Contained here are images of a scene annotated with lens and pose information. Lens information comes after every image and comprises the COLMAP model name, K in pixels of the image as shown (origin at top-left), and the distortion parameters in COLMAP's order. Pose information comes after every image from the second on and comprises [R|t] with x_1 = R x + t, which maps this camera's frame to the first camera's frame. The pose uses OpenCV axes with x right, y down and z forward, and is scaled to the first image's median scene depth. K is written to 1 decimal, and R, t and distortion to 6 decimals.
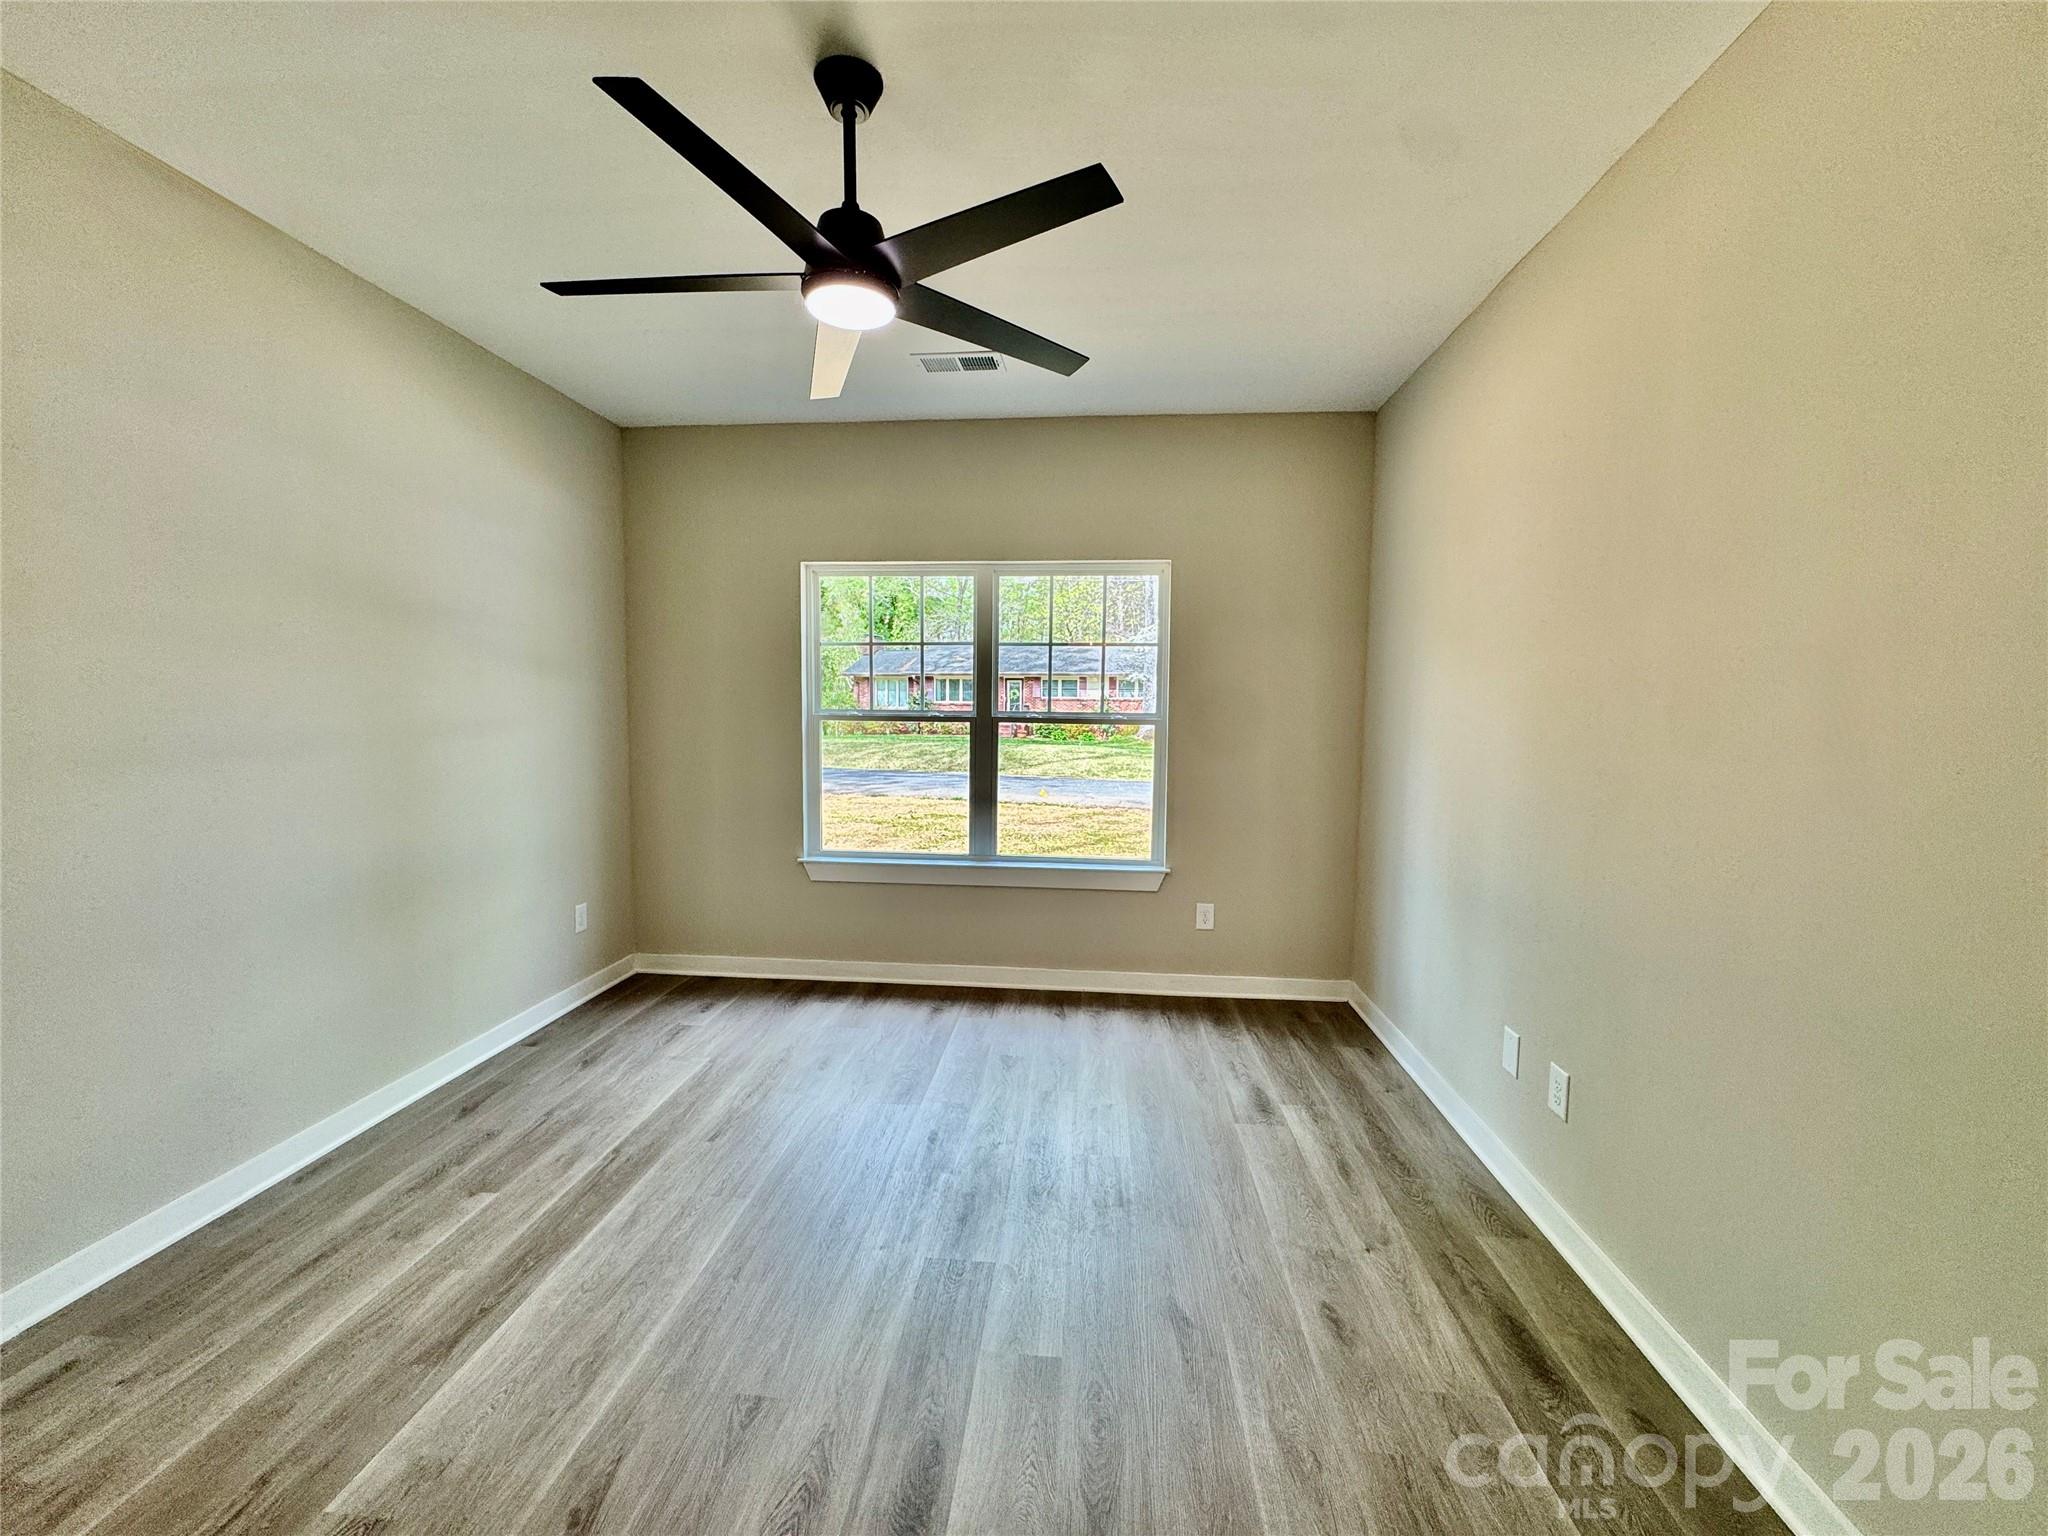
lens RADIAL K [[820.8, 0, 1024.4], [0, 820.8, 763.0], [0, 0, 1]] dist [-0.002890, 0.000252]
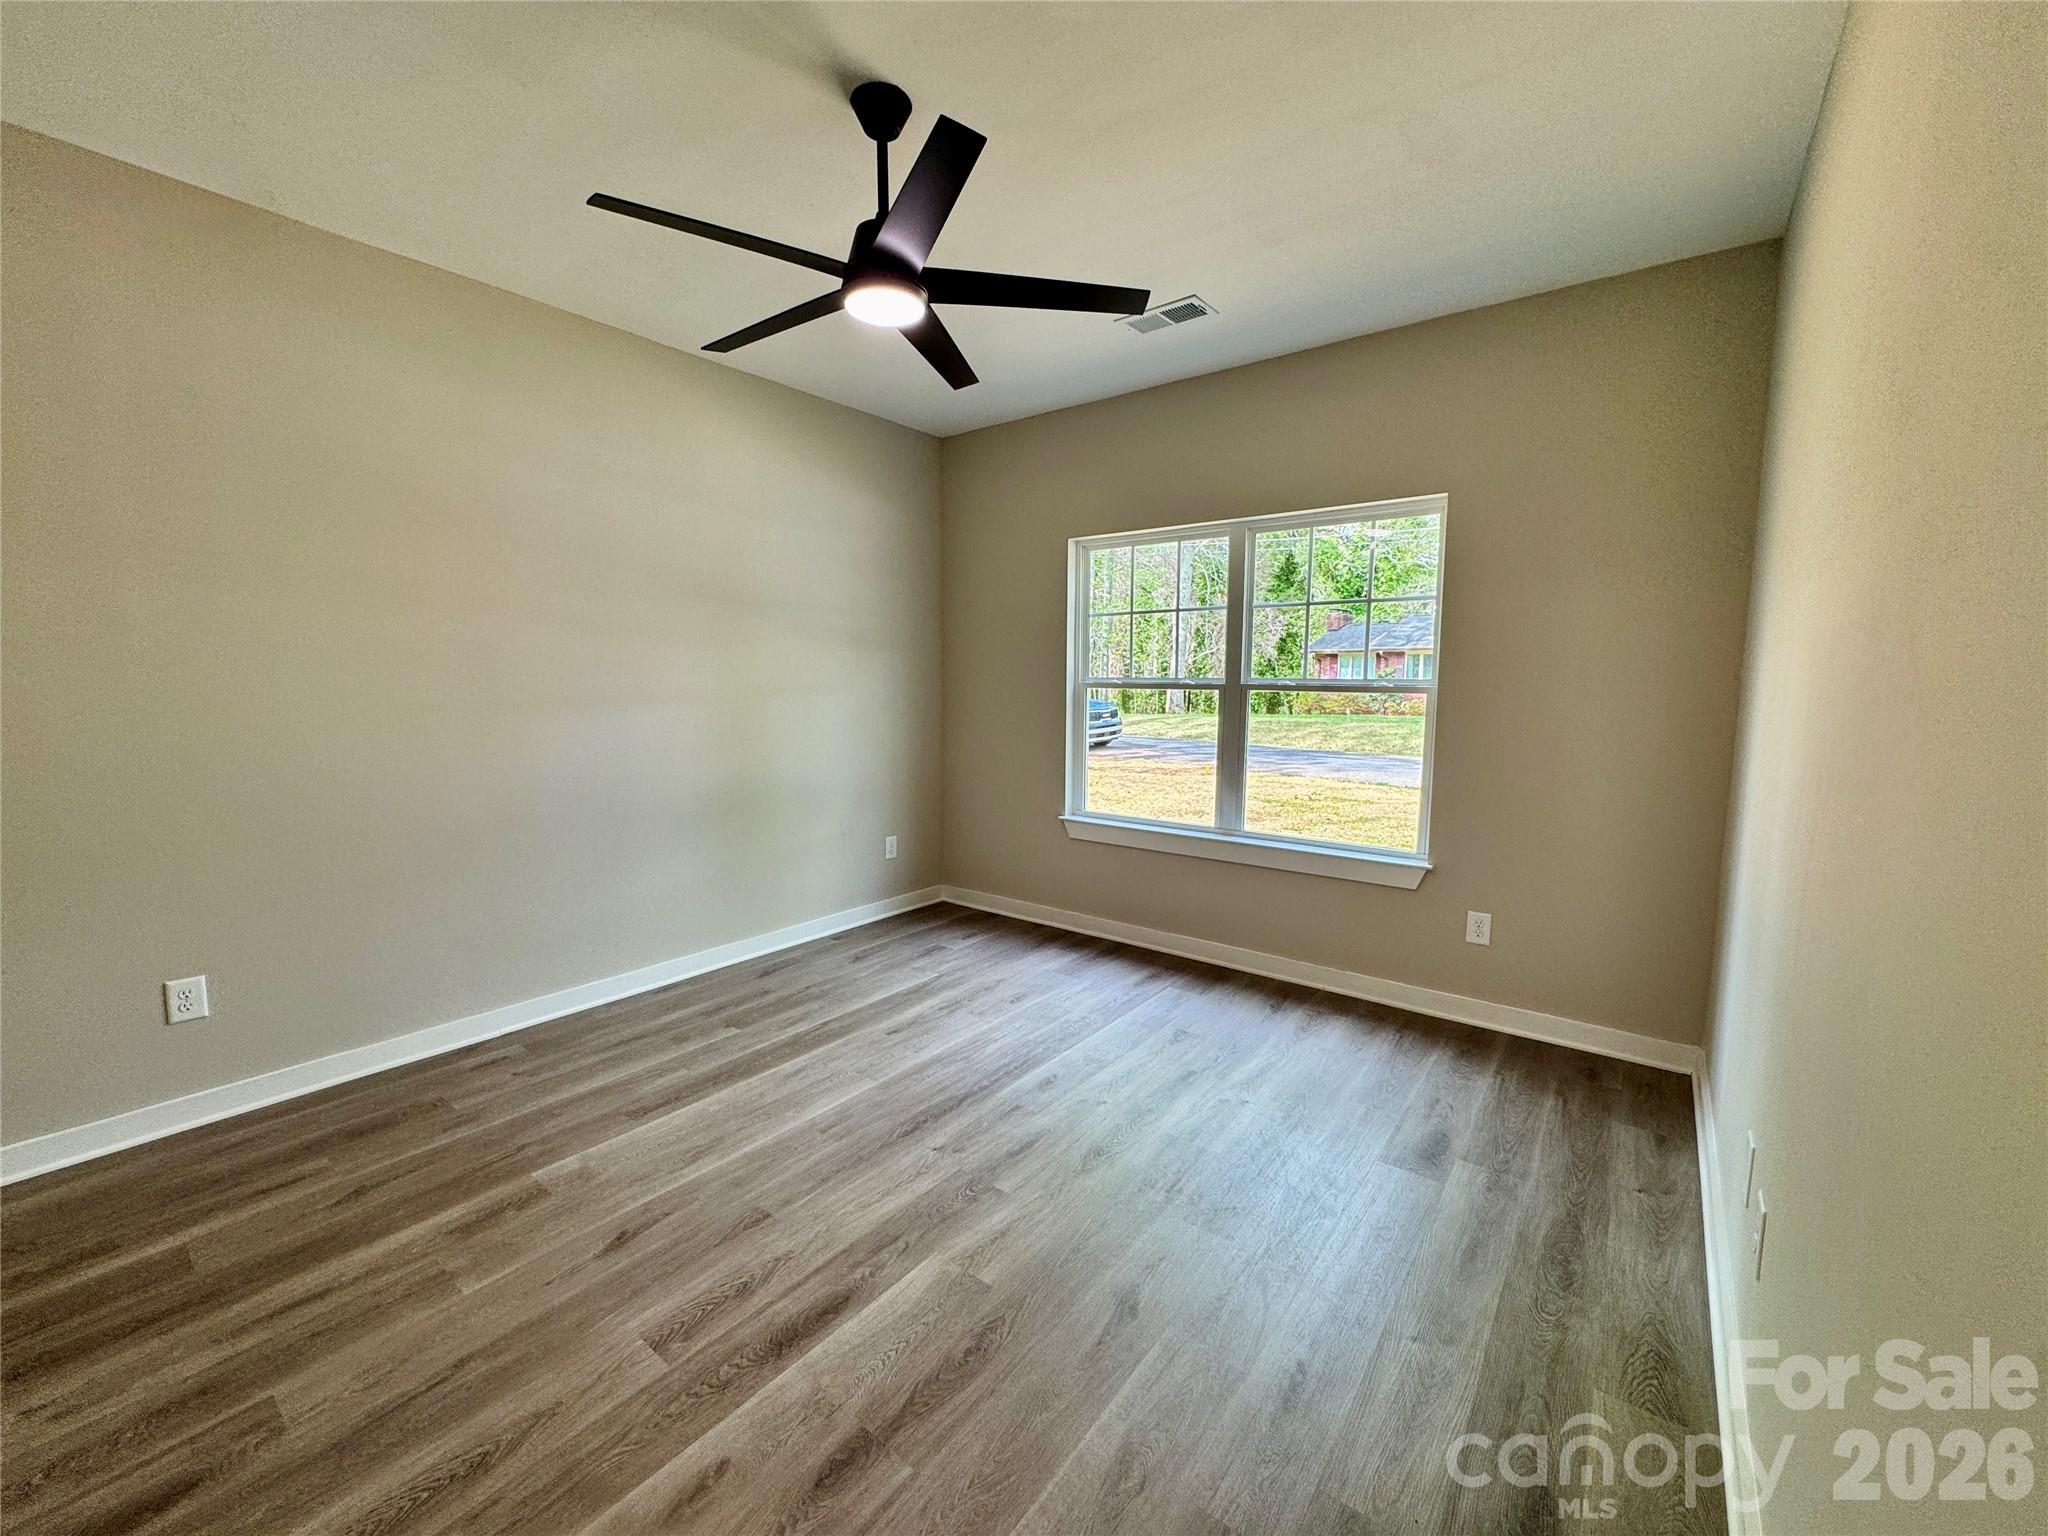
lens RADIAL K [[820.8, 0, 1022.3], [0, 820.8, 764.9], [0, 0, 1]] dist [-0.002890, 0.000252]
pose [[0.838709, 0.051770, -0.542113, 0.312222], [-0.037220, 0.998593, 0.037779, 0.011600], [0.543306, -0.011508, 0.839456, 0.078804]]
